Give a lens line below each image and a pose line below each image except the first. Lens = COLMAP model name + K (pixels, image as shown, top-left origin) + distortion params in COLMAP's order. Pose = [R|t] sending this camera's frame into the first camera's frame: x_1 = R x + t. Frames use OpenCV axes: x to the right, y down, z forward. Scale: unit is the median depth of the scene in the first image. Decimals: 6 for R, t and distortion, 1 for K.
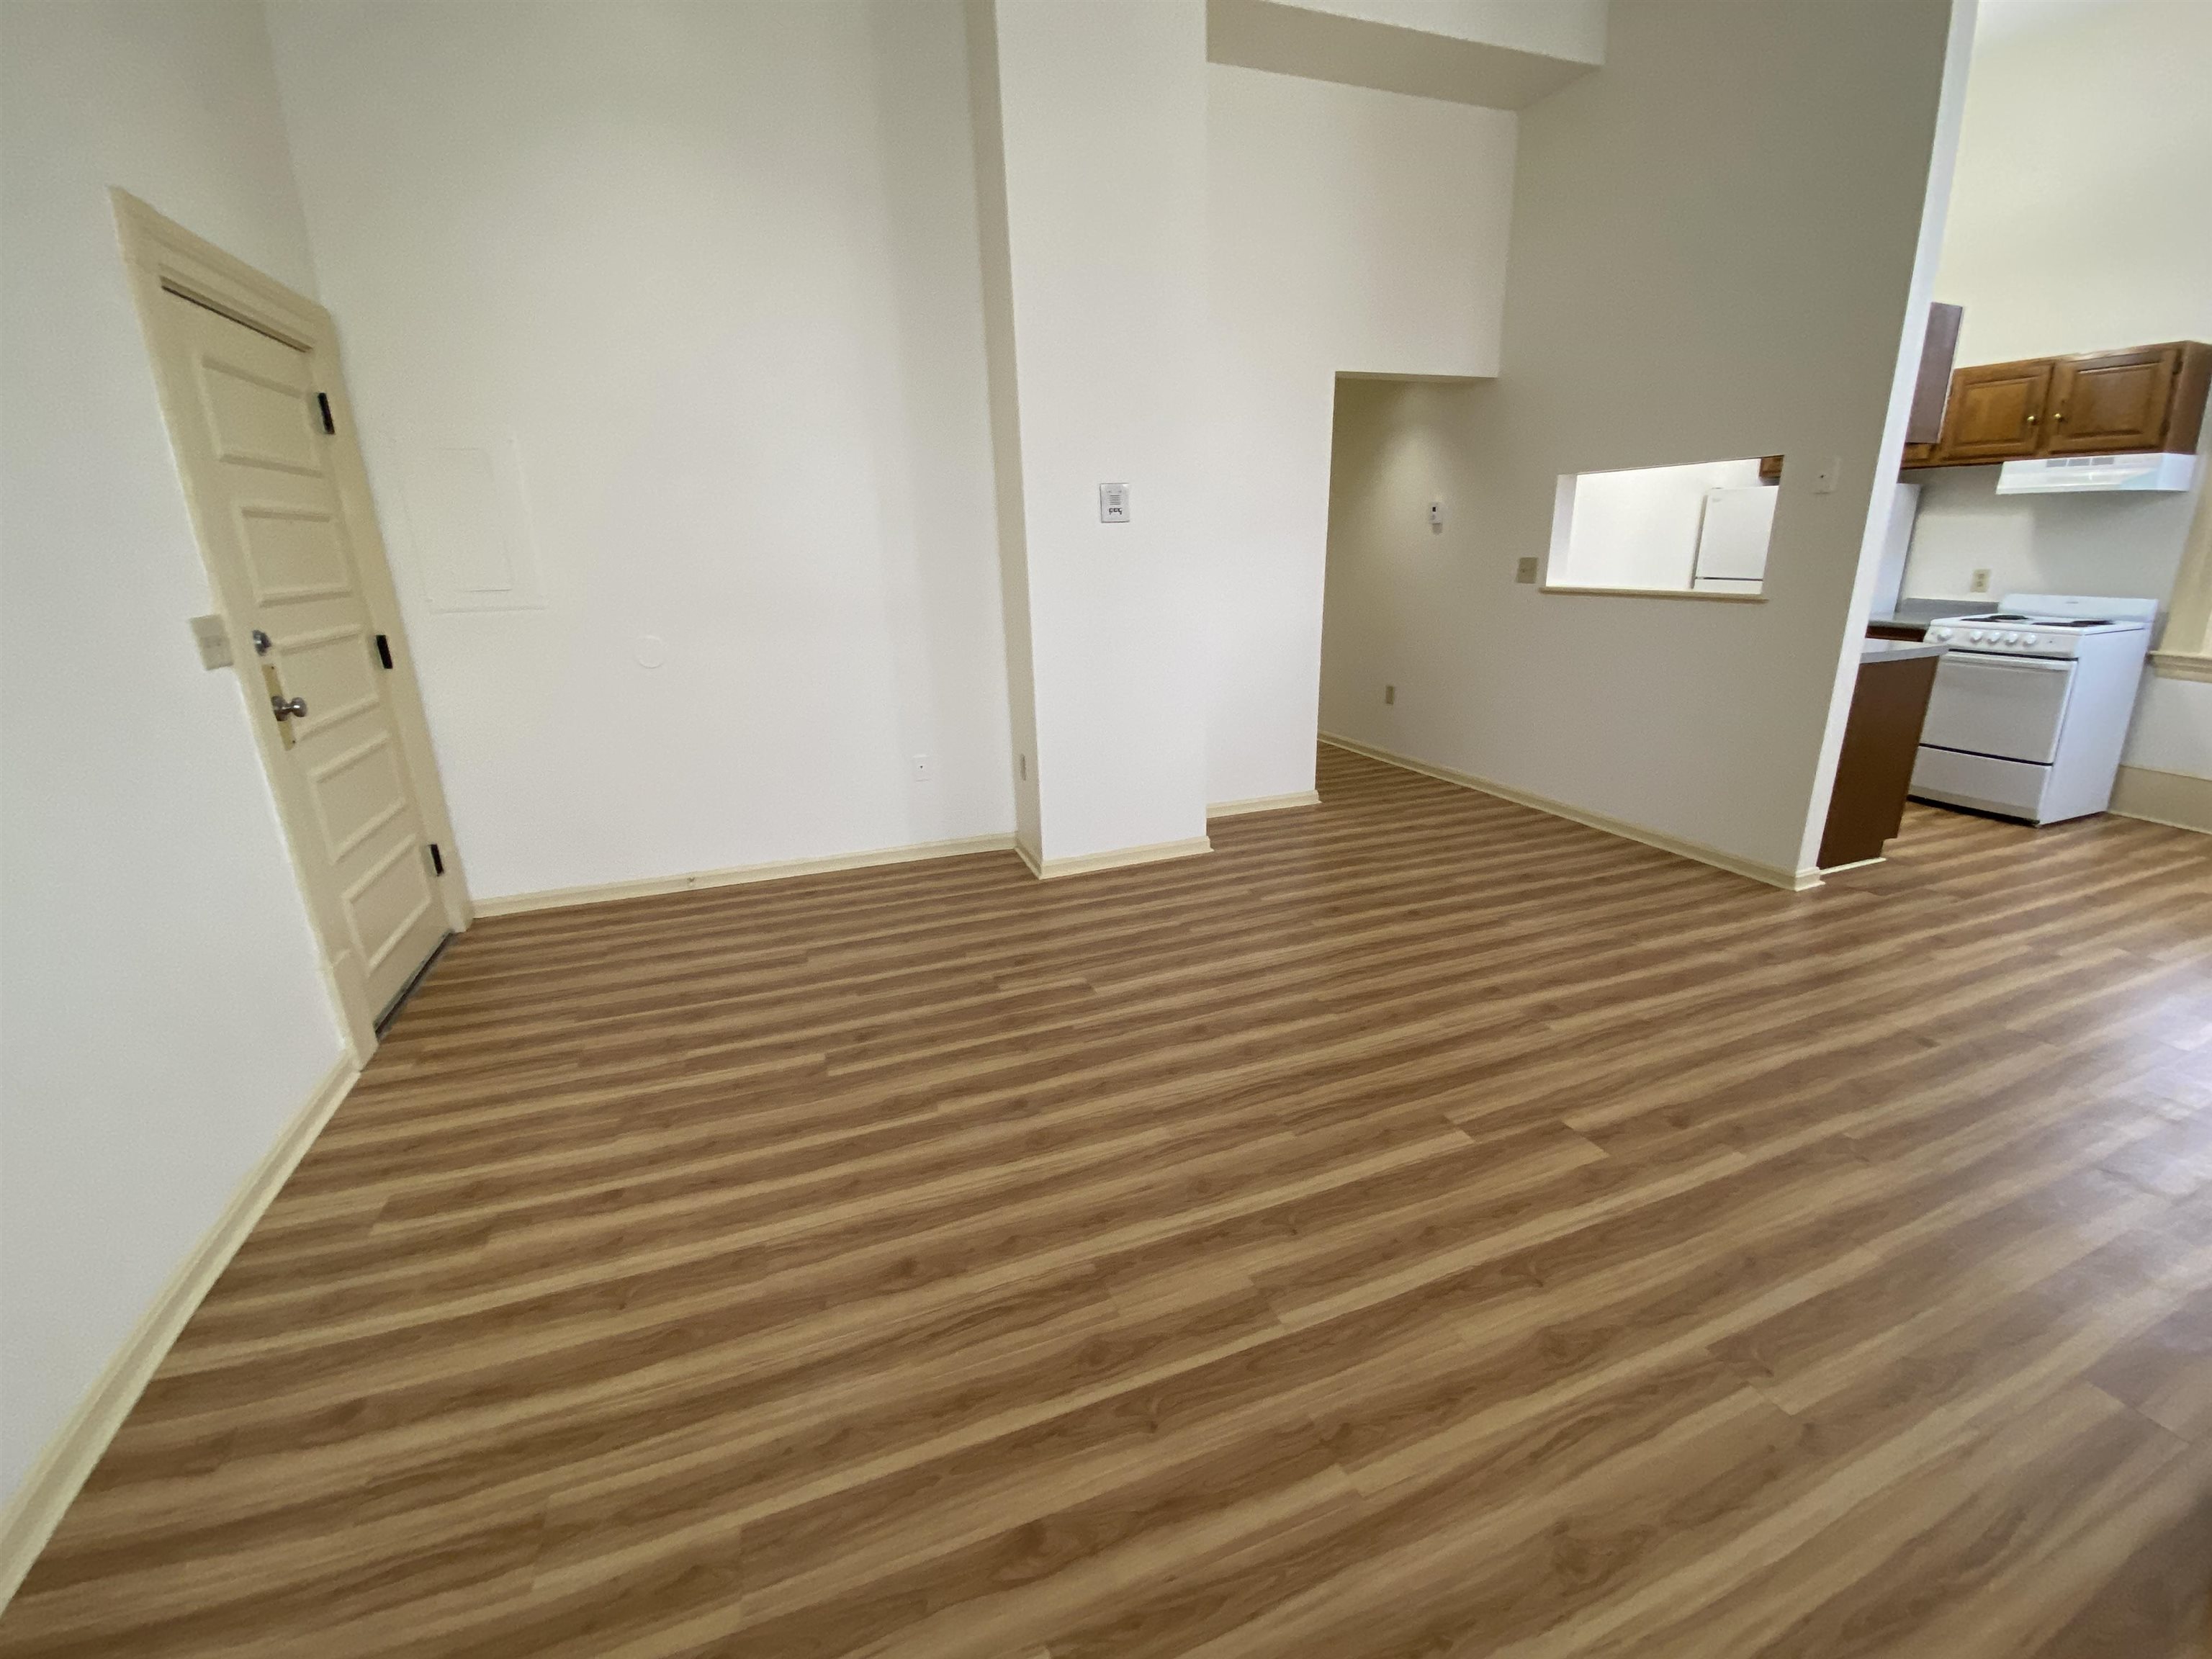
lens RADIAL K [[917.7, 0, 1104.5], [0, 917.7, 821.8], [0, 0, 1]] dist [0.022712, -0.021535]
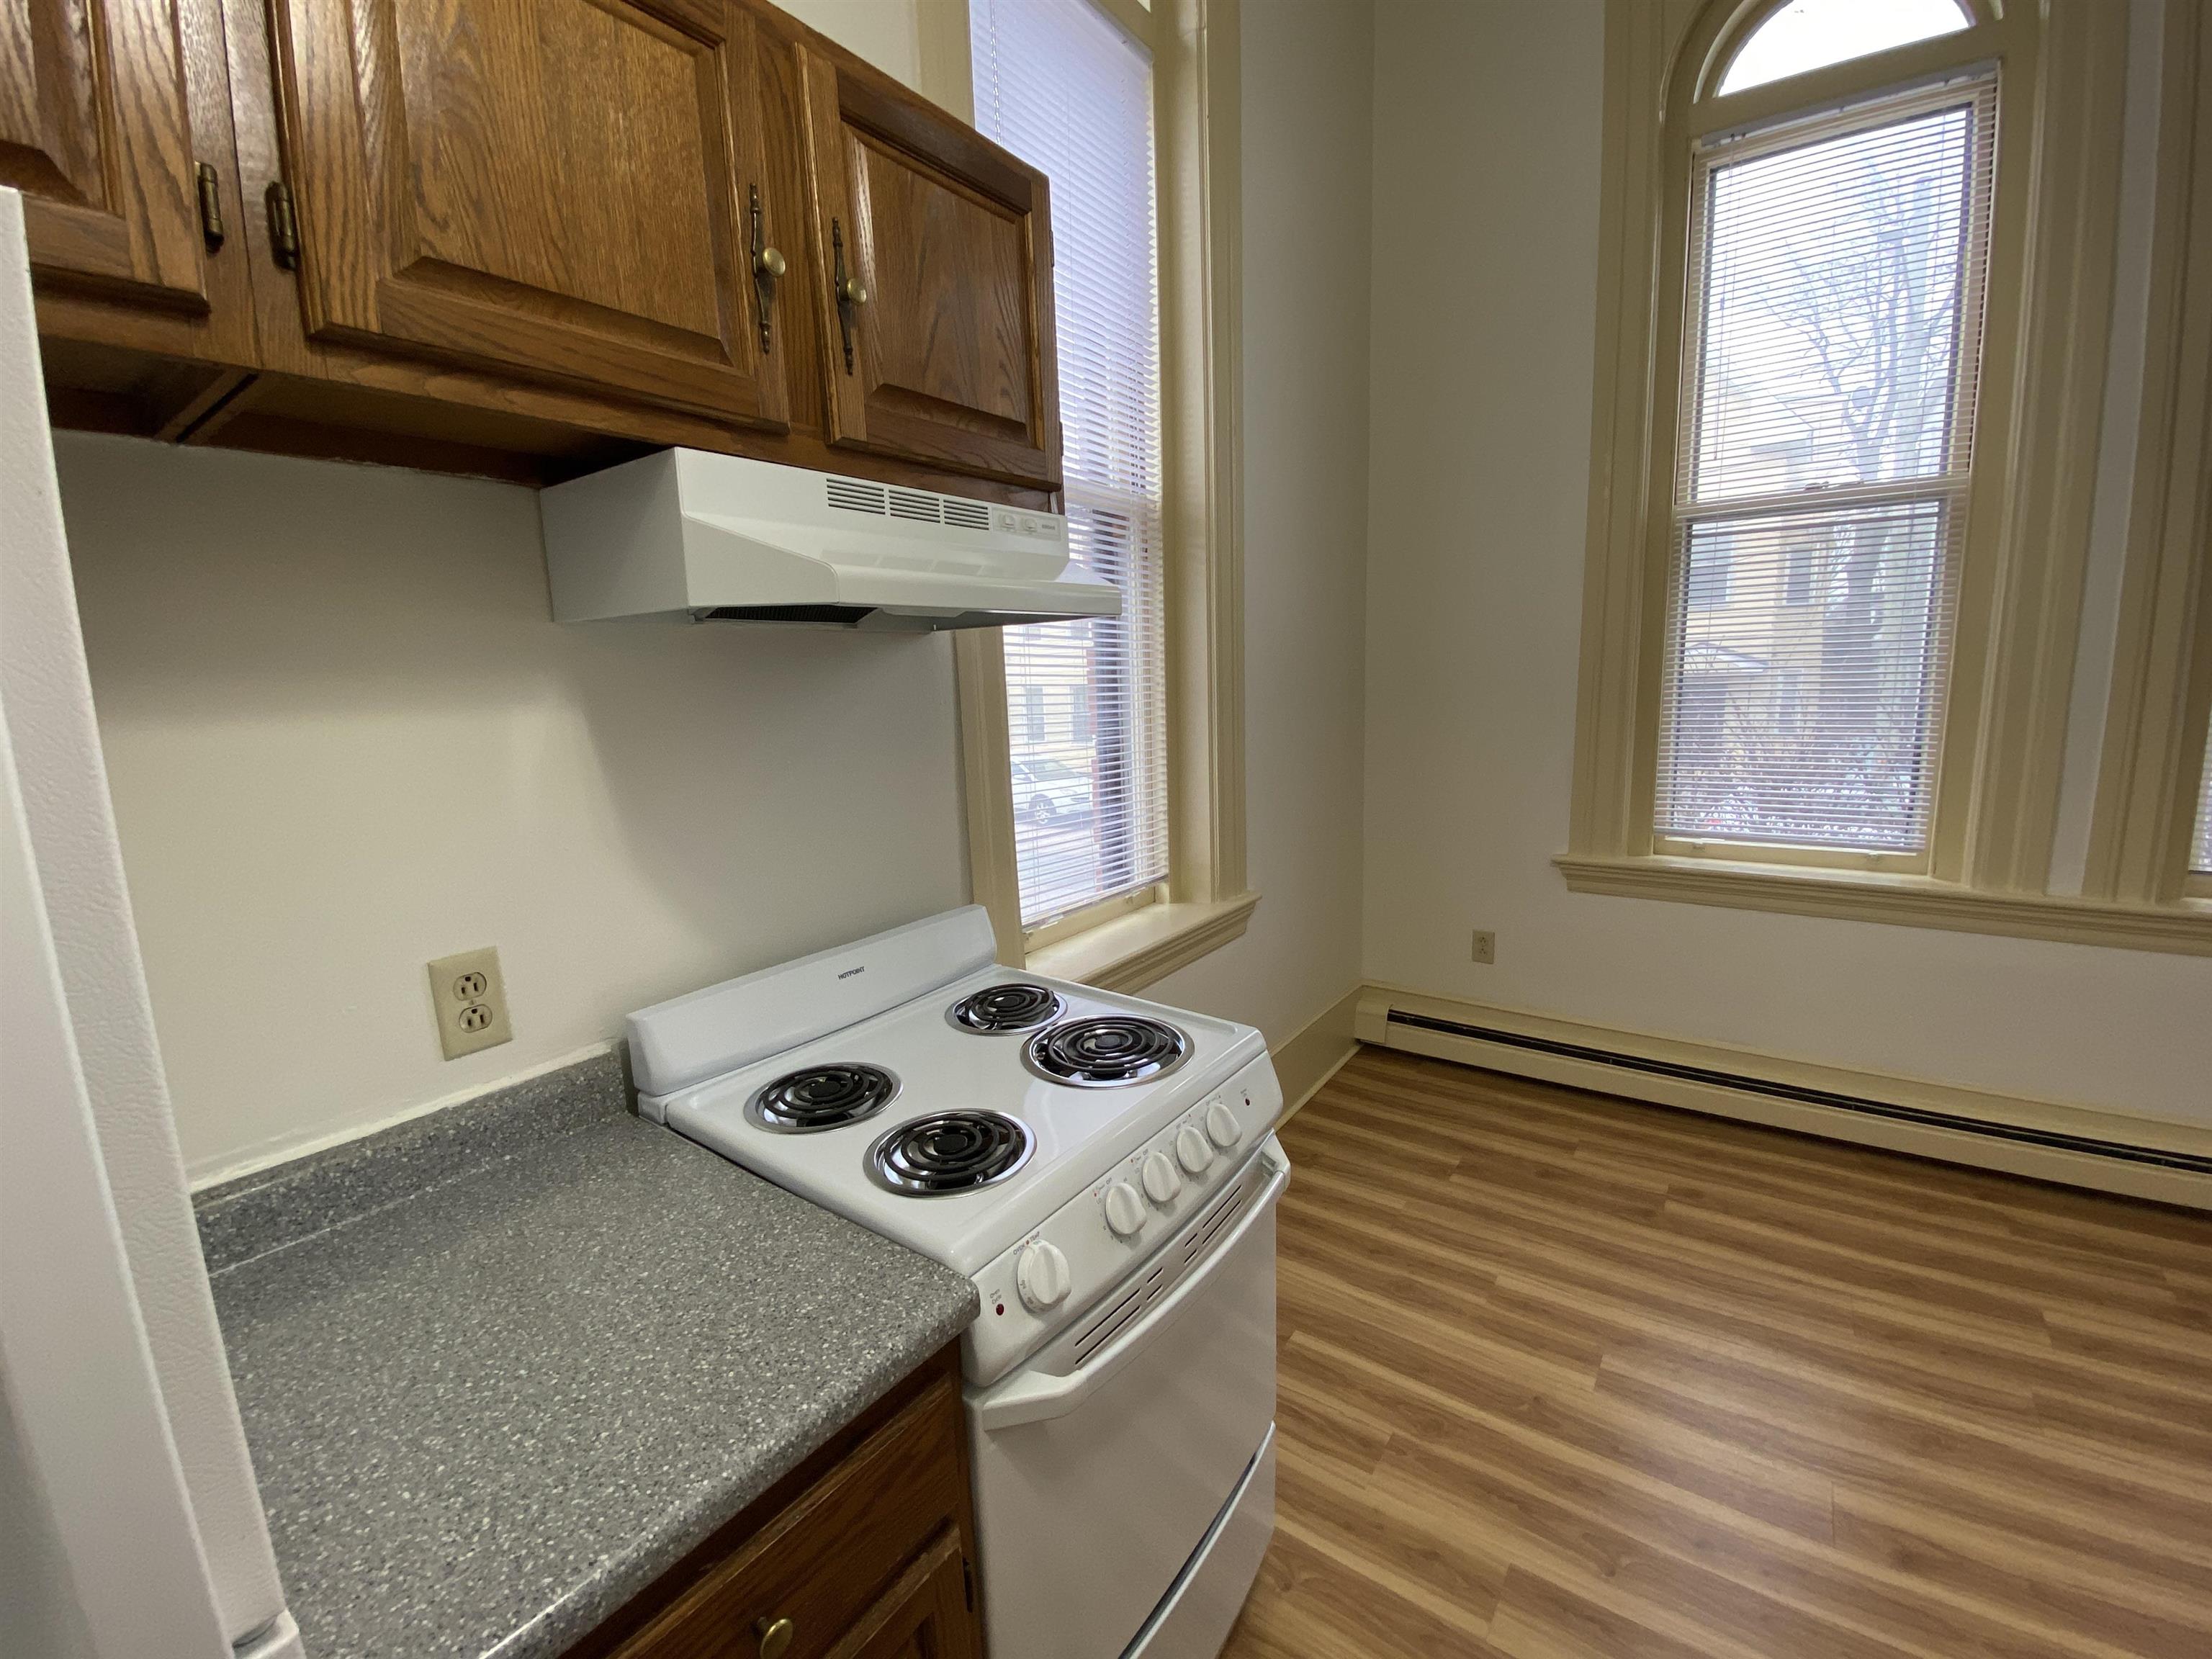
lens RADIAL K [[917.7, 0, 1104.5], [0, 917.7, 821.8], [0, 0, 1]] dist [0.022712, -0.021535]
pose [[-0.547599, -0.092858, 0.831572, 1.118534], [0.286856, 0.912763, 0.290822, -0.516989], [-0.786034, 0.397796, -0.473191, 1.555458]]
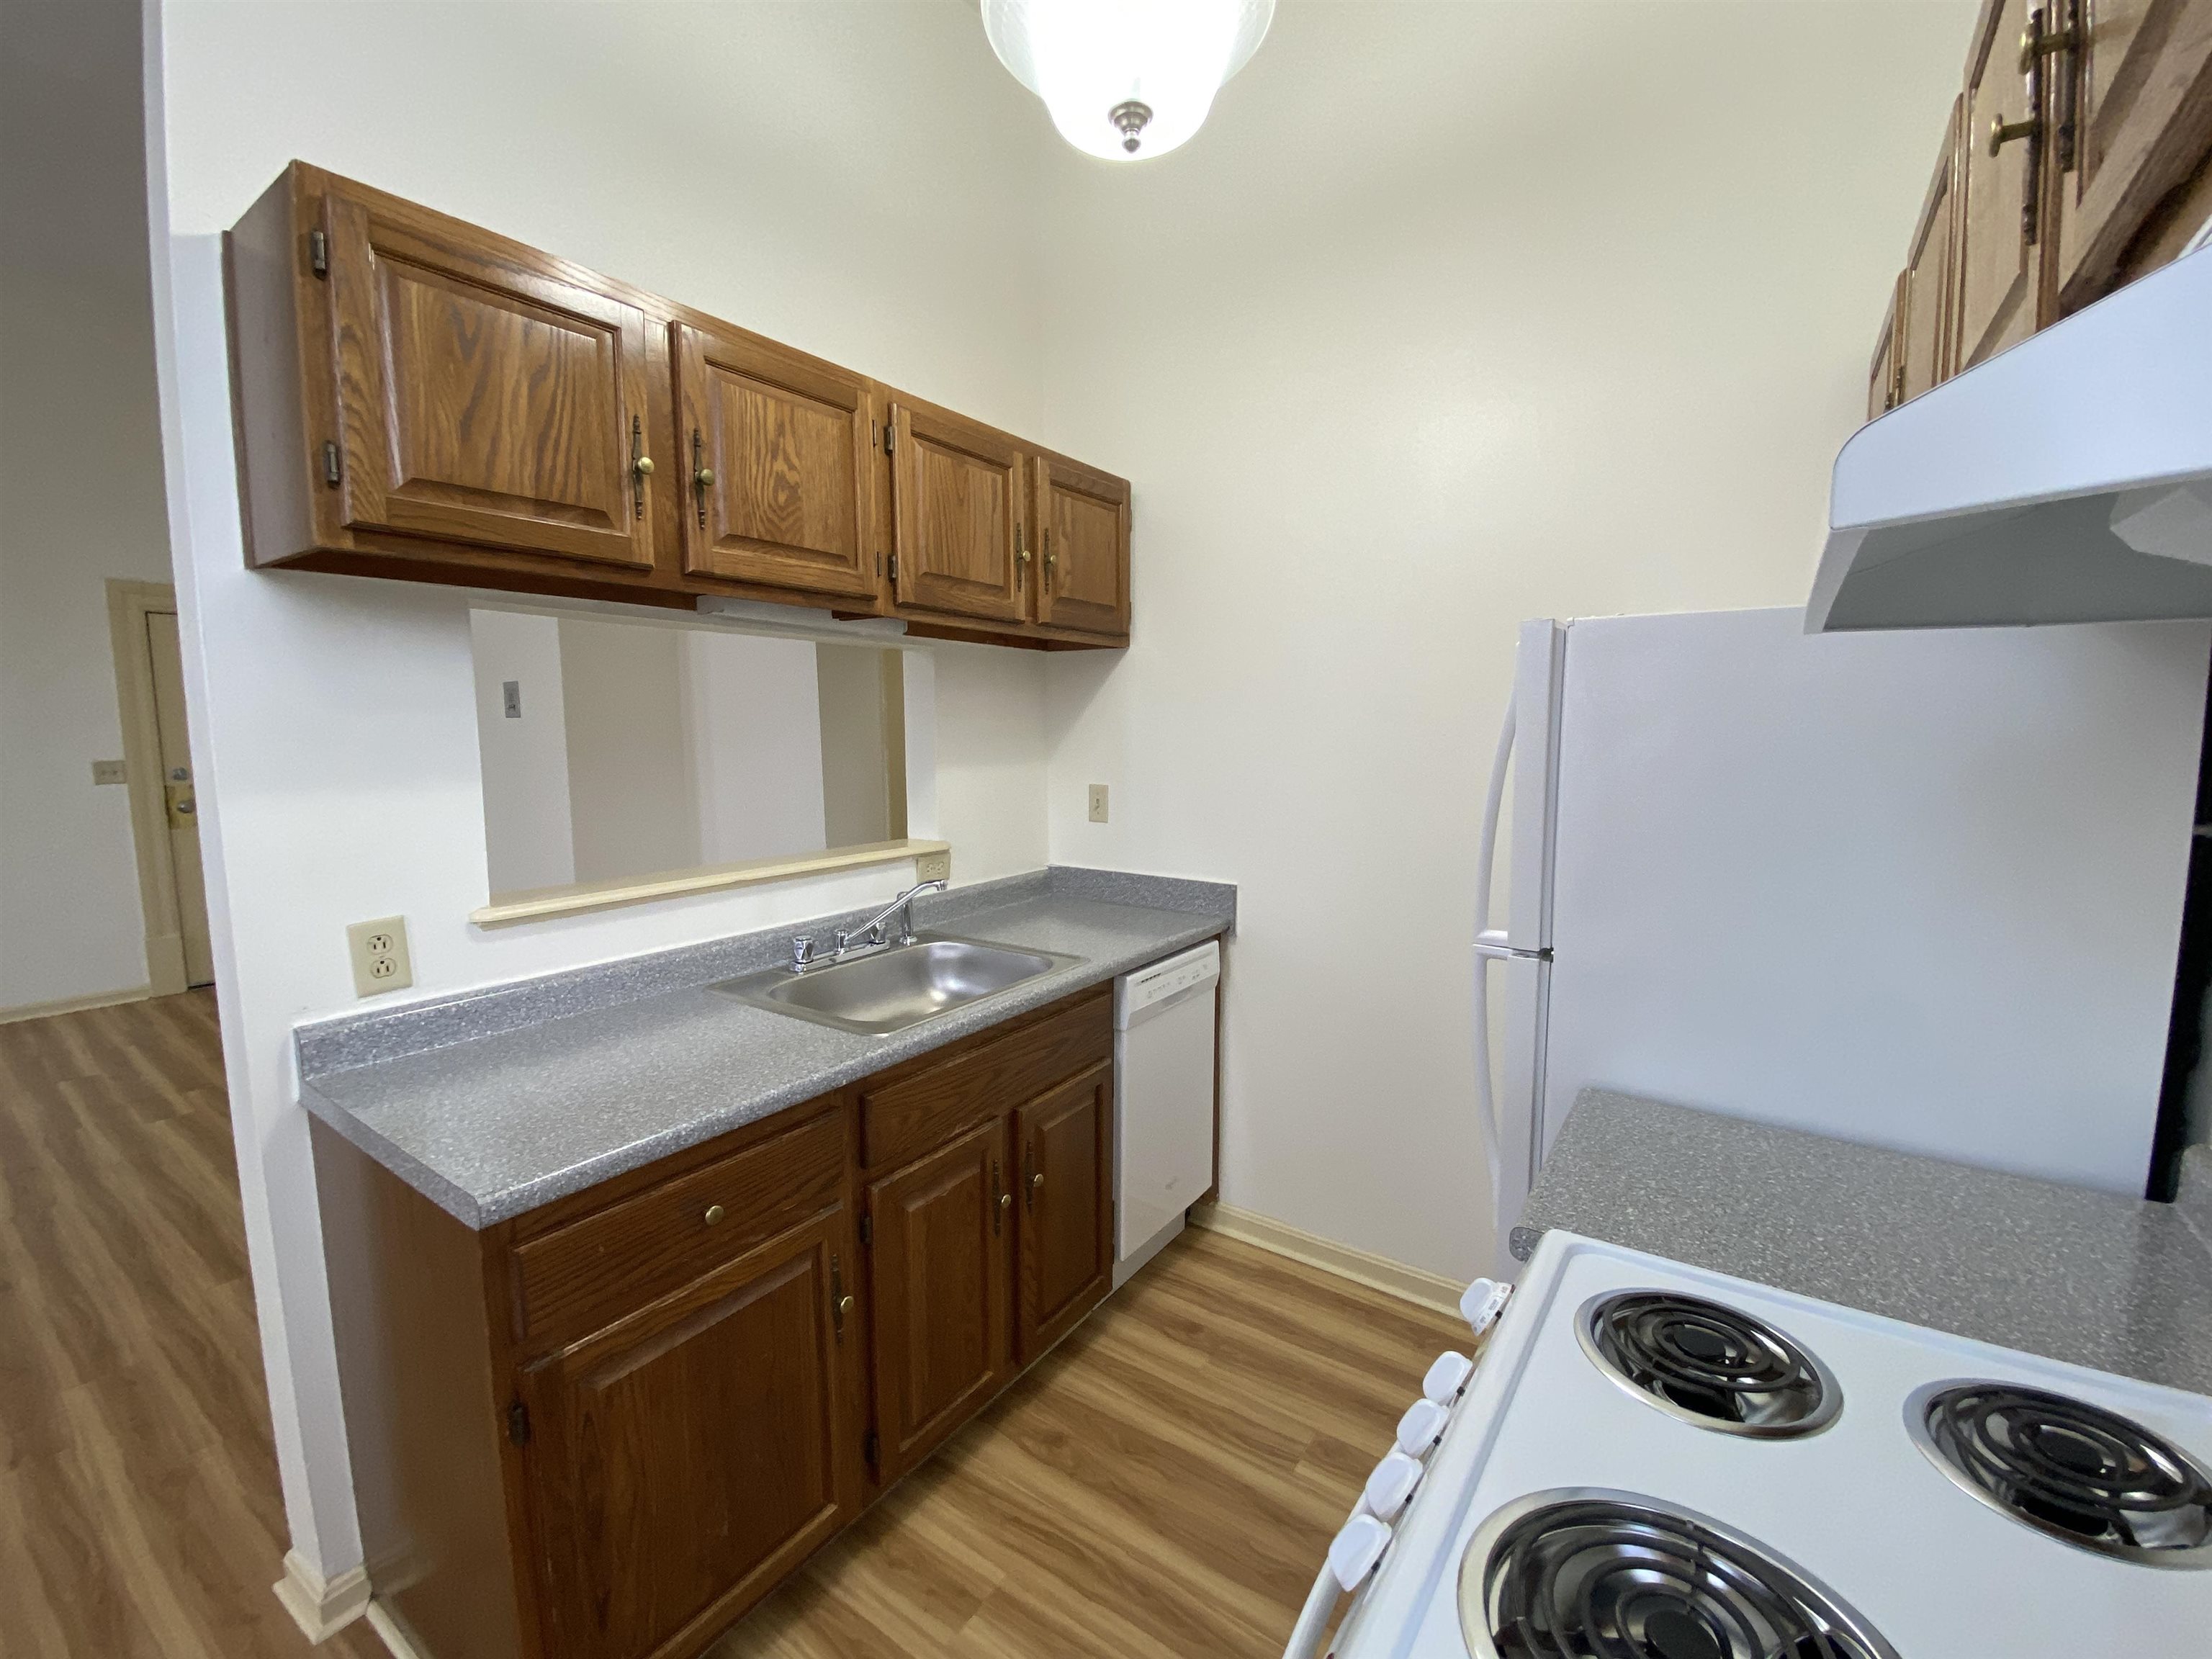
lens RADIAL K [[917.7, 0, 1104.5], [0, 917.7, 821.8], [0, 0, 1]] dist [0.022712, -0.021535]
pose [[0.561065, 0.110821, -0.820320, 1.515489], [-0.247665, 0.968076, -0.038610, -0.415435], [0.789853, 0.224828, 0.570601, 1.184039]]
